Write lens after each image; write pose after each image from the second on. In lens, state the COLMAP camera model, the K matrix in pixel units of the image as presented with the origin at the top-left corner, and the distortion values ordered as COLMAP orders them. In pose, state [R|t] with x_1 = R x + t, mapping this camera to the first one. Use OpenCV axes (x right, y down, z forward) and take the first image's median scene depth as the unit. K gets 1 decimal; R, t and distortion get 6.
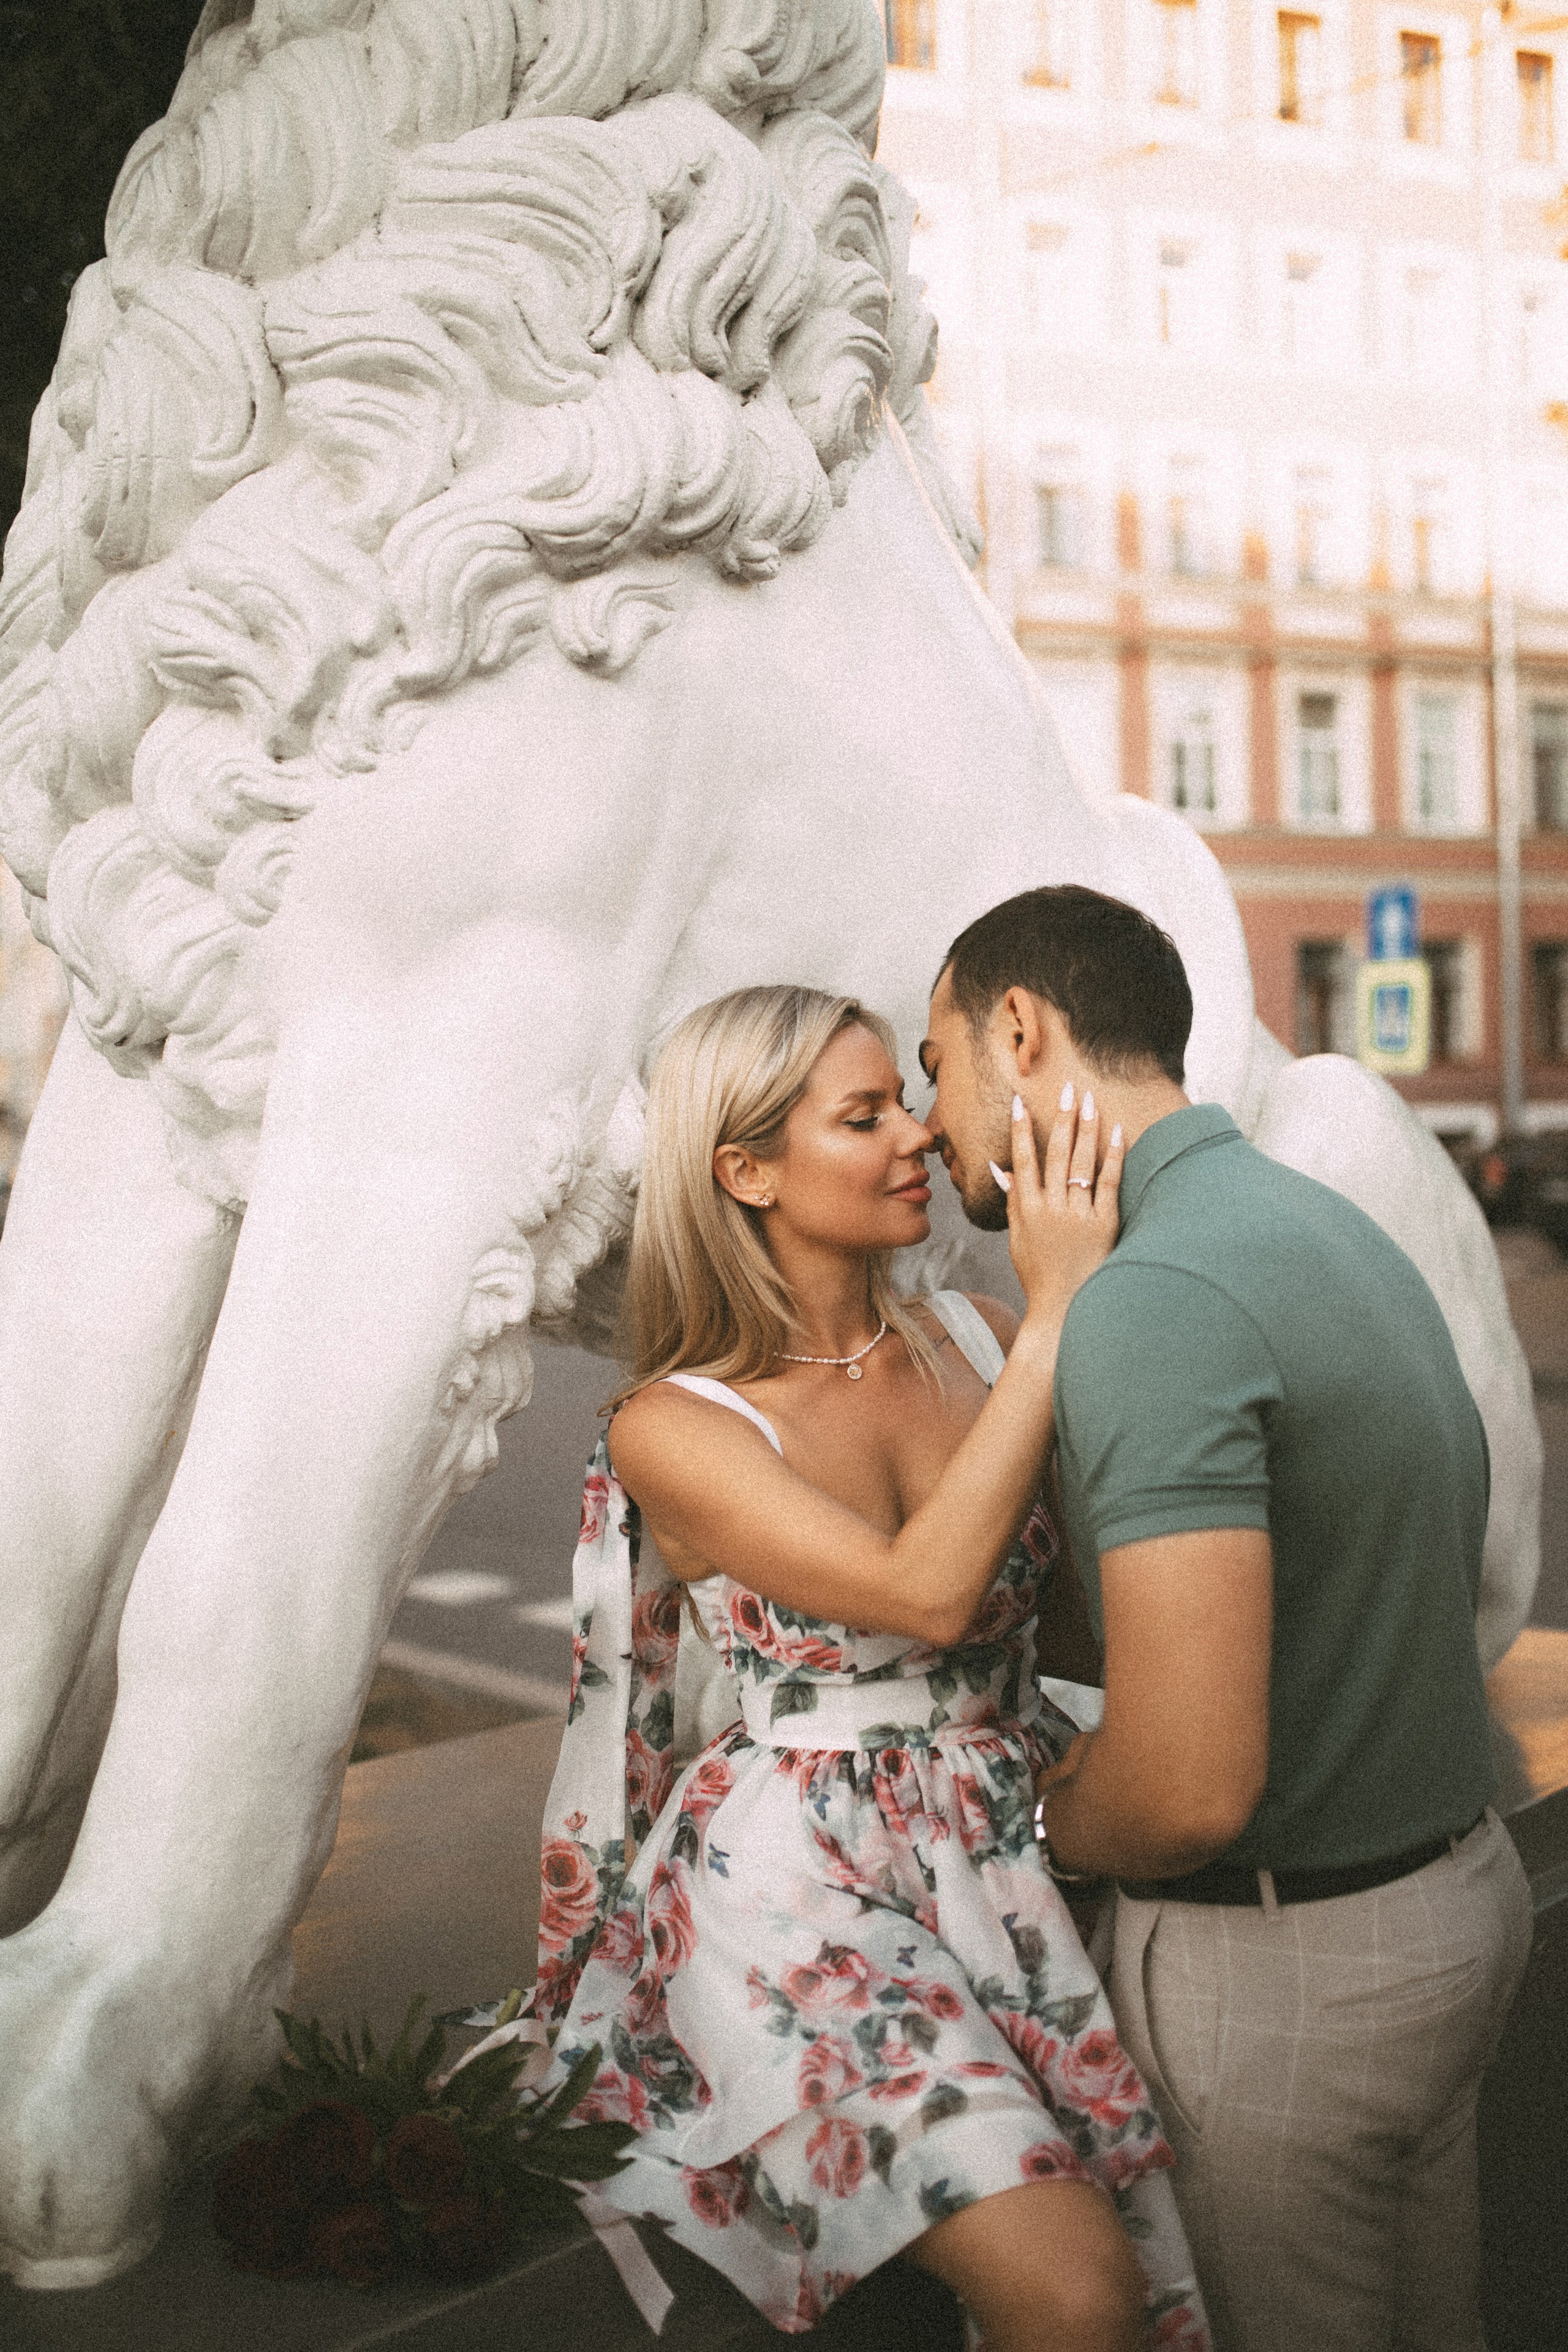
lens RADIAL K [[2213.5, 0, 818.5], [0, 2213.5, 1133.4], [0, 0, 1]] dist [-0.031698, 0.007404]
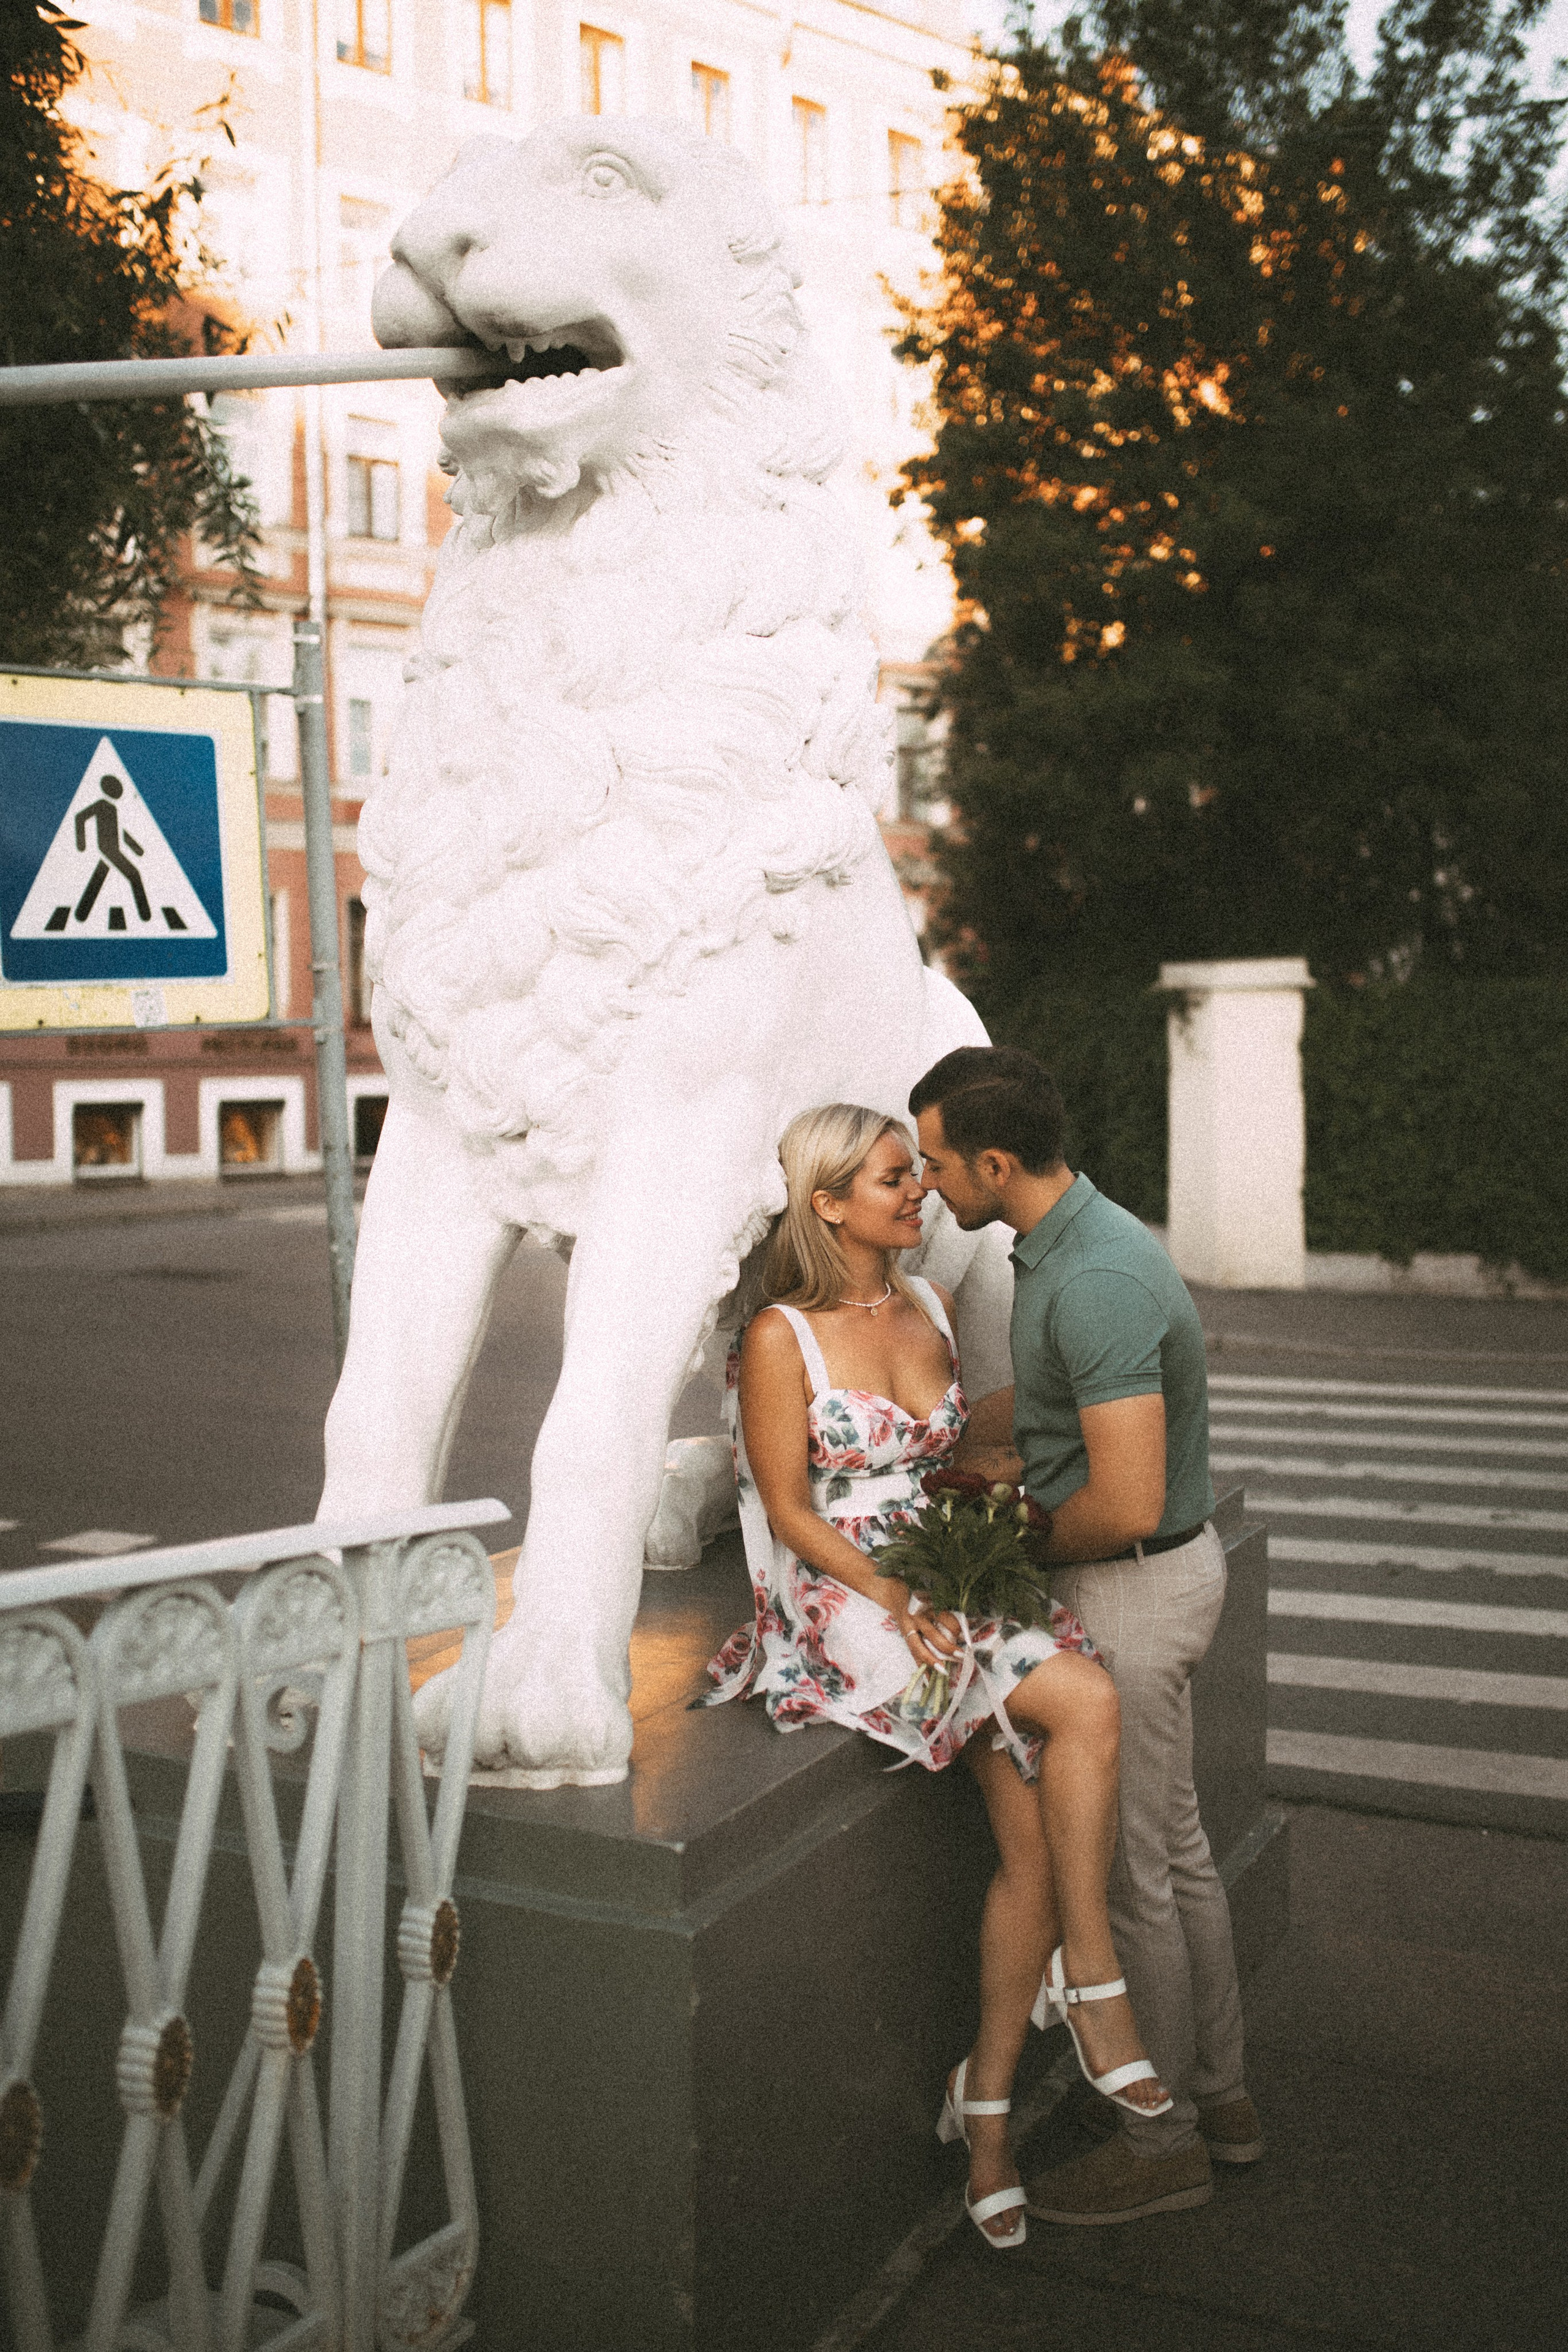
lens RADIAL K [[2213.5, 0, 818.5], [0, 2213.5, 1133.4], [0, 0, 1]] dist [-0.031698, 0.007404]
pose [[0.939950, 0.003176, 0.341298, -0.708025], [-0.012320, 0.999621, 0.024628, -0.092742], [-0.341090, -0.027354, 0.939633, -0.768899]]
